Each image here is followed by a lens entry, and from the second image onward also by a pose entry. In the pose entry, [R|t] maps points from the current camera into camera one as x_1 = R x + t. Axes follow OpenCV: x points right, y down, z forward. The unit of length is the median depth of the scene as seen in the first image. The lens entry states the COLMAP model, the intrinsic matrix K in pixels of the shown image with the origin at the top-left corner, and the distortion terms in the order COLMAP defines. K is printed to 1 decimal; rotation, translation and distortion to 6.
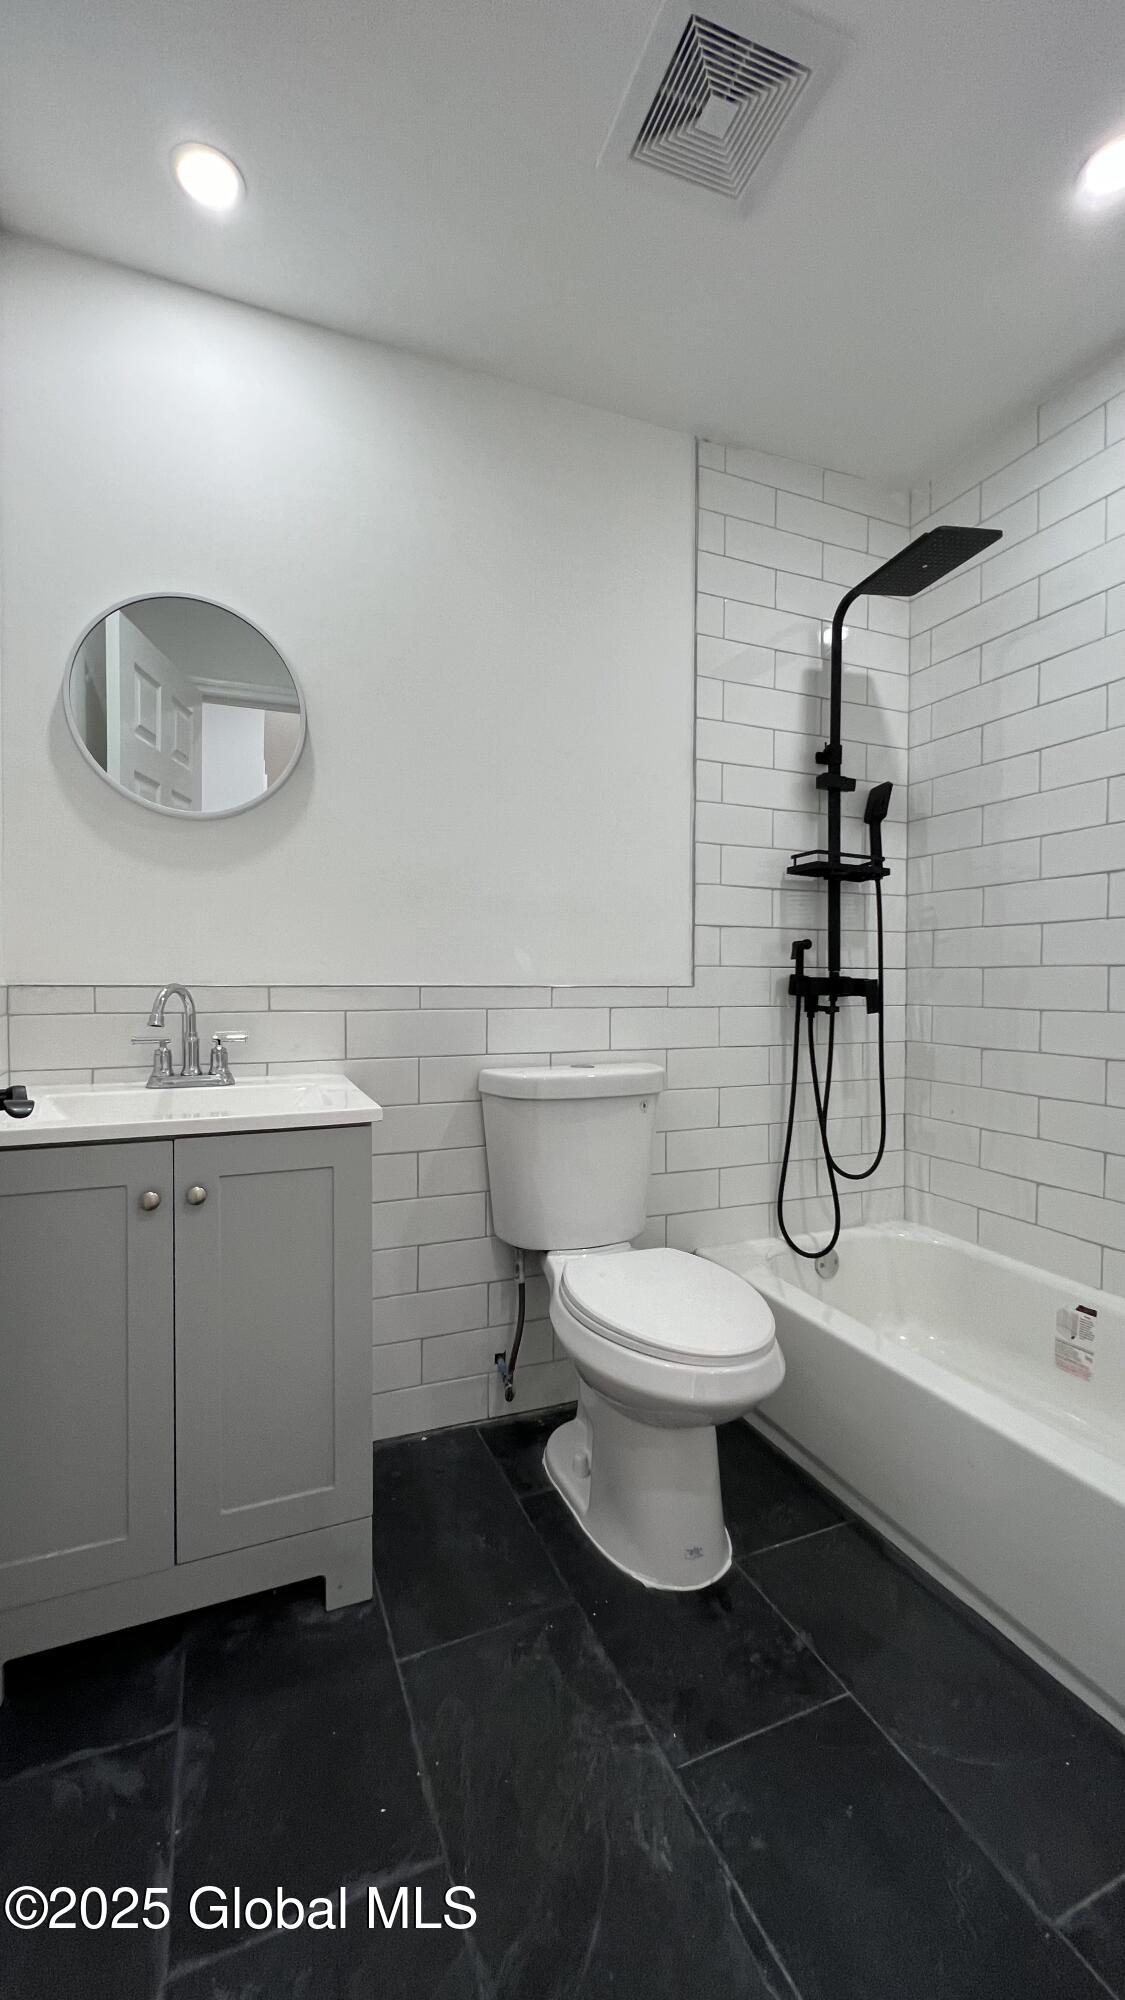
lens RADIAL K [[792.7, 0, 559.4], [0, 792.7, 989.9], [0, 0, 1]] dist [-0.000677, 0.000491]
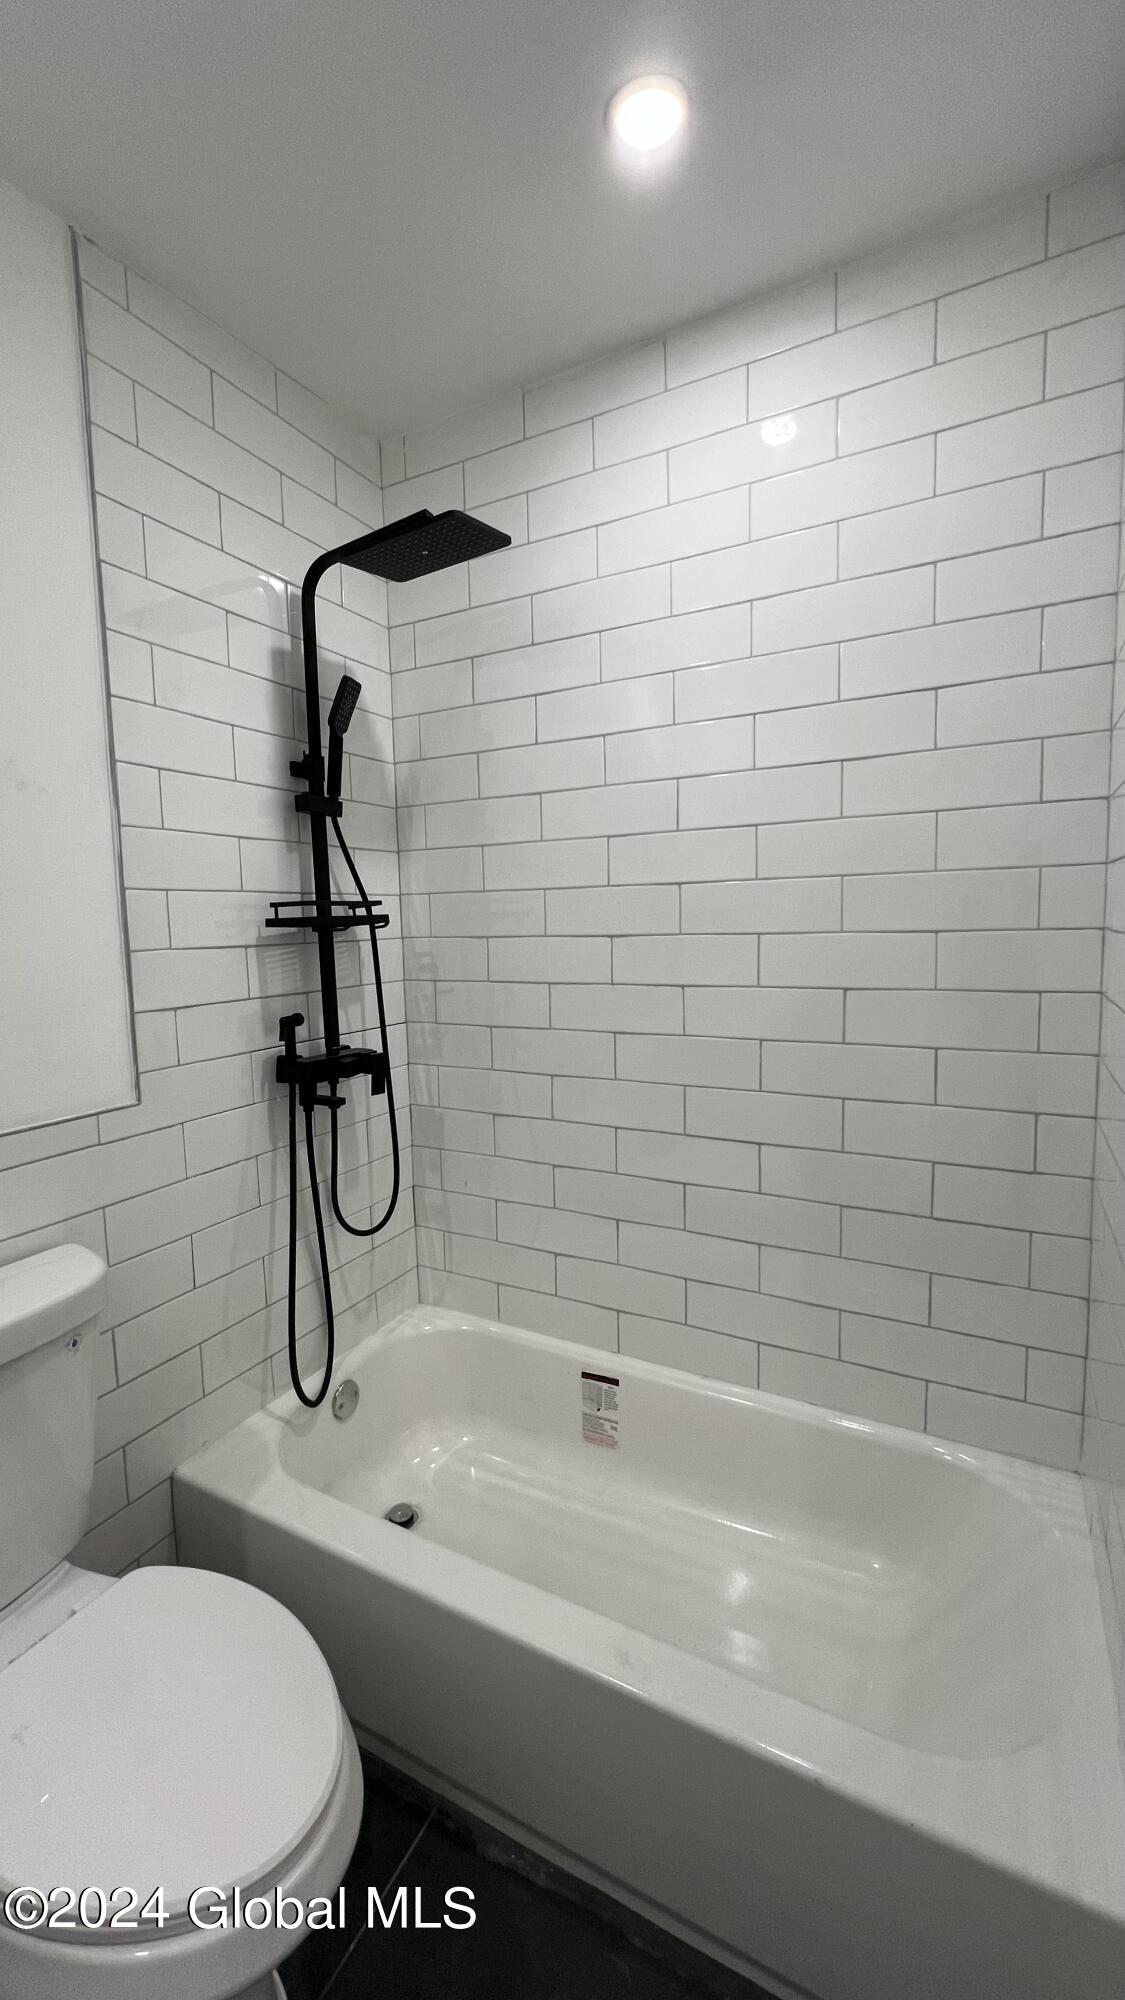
lens RADIAL K [[792.7, 0, 556.8], [0, 792.7, 1000.5], [0, 0, 1]] dist [-0.000677, 0.000491]
pose [[0.779018, -0.083379, 0.621433, 0.032175], [0.036865, 0.995495, 0.087355, -0.131722], [-0.625917, -0.045142, 0.778582, 0.244518]]
